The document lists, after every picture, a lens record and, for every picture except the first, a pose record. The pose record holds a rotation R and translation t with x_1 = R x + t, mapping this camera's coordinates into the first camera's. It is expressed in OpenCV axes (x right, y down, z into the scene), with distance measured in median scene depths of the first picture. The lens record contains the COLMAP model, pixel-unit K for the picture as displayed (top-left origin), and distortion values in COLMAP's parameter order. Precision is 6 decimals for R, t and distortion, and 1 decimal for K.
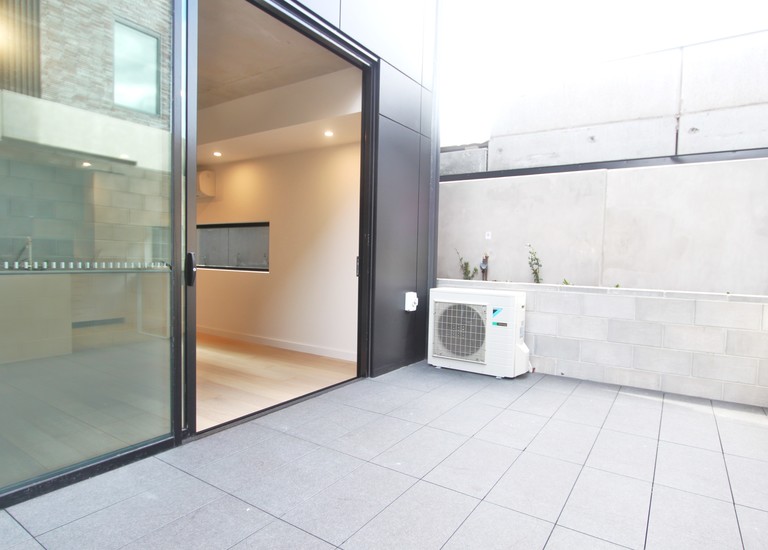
lens RADIAL K [[443.3, 0, 384.0], [0, 443.3, 275.0], [0, 0, 1]] dist [-0.027200, 0.000049]
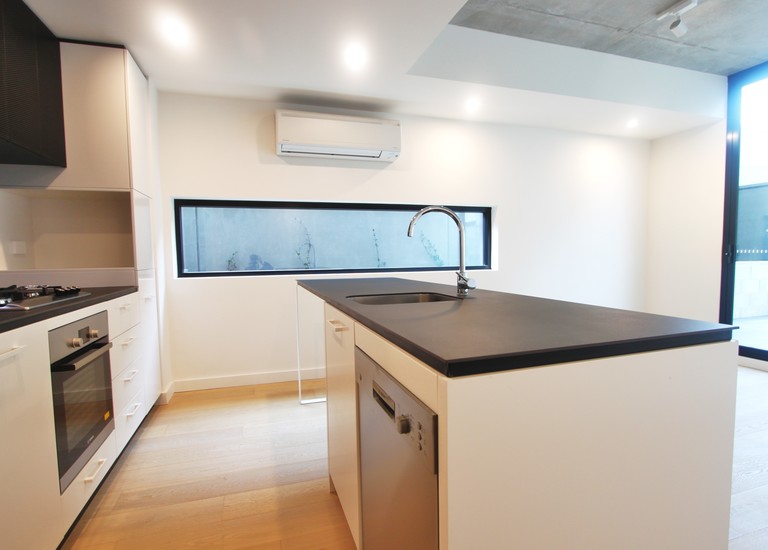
lens RADIAL K [[414.6, 0, 385.6], [0, 414.6, 282.9], [0, 0, 1]] dist [-0.001720, -0.000370]
pose [[0.618936, -0.080100, 0.781346, -1.729814], [0.054498, 0.996768, 0.059014, -0.066050], [-0.783548, 0.006056, 0.621302, 1.215808]]
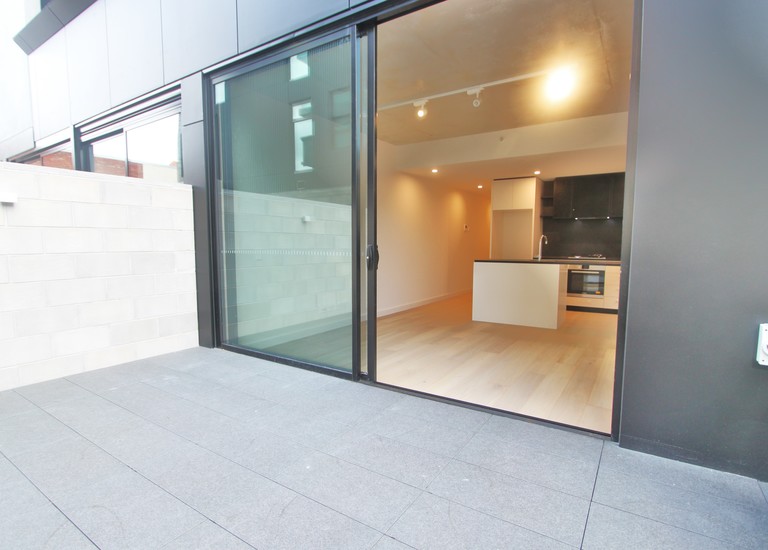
lens RADIAL K [[399.8, 0, 384.0], [0, 399.8, 275.0], [0, 0, 1]] dist [-0.002268, 0.000470]
pose [[0.003055, 0.056321, -0.998408, 0.603672], [-0.038677, 0.997672, 0.056161, -0.023847], [0.999247, 0.038444, 0.005226, 0.801154]]
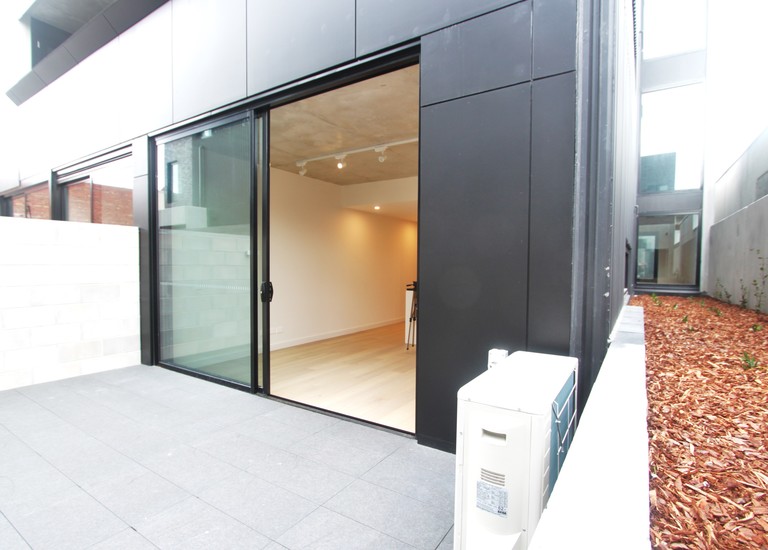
lens RADIAL K [[398.3, 0, 384.0], [0, 398.3, 275.0], [0, 0, 1]] dist [-0.004199, -0.000947]
pose [[0.002518, 0.003425, -0.999991, 0.815607], [-0.045413, 0.998963, 0.003307, -0.078823], [0.998965, 0.045404, 0.002671, 1.110813]]
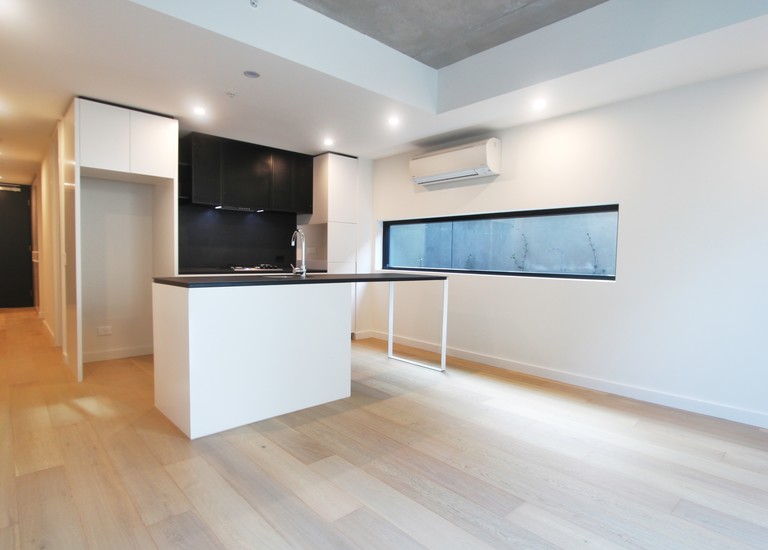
lens RADIAL K [[423.6, 0, 384.0], [0, 423.6, 275.0], [0, 0, 1]] dist [0.000971, 0.000017]
pose [[0.973334, 0.008002, -0.229251, -0.801171], [-0.008110, 0.999967, 0.000473, -0.022565], [0.229247, 0.001399, 0.973367, 0.557131]]
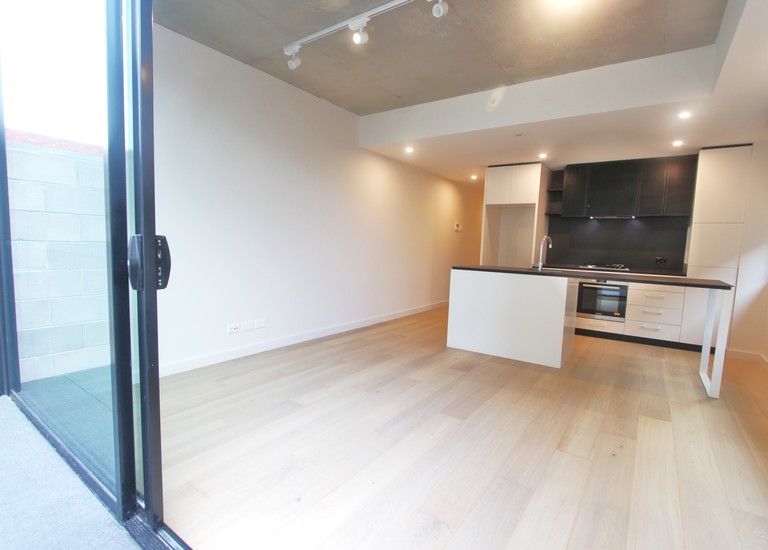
lens RADIAL K [[382.6, 0, 384.0], [0, 382.6, 275.0], [0, 0, 1]] dist [-0.000609, -0.000162]
pose [[-0.032036, 0.059527, -0.997712, 0.065933], [-0.072335, 0.995469, 0.061716, -0.041239], [0.996866, 0.074147, -0.027585, 1.038198]]
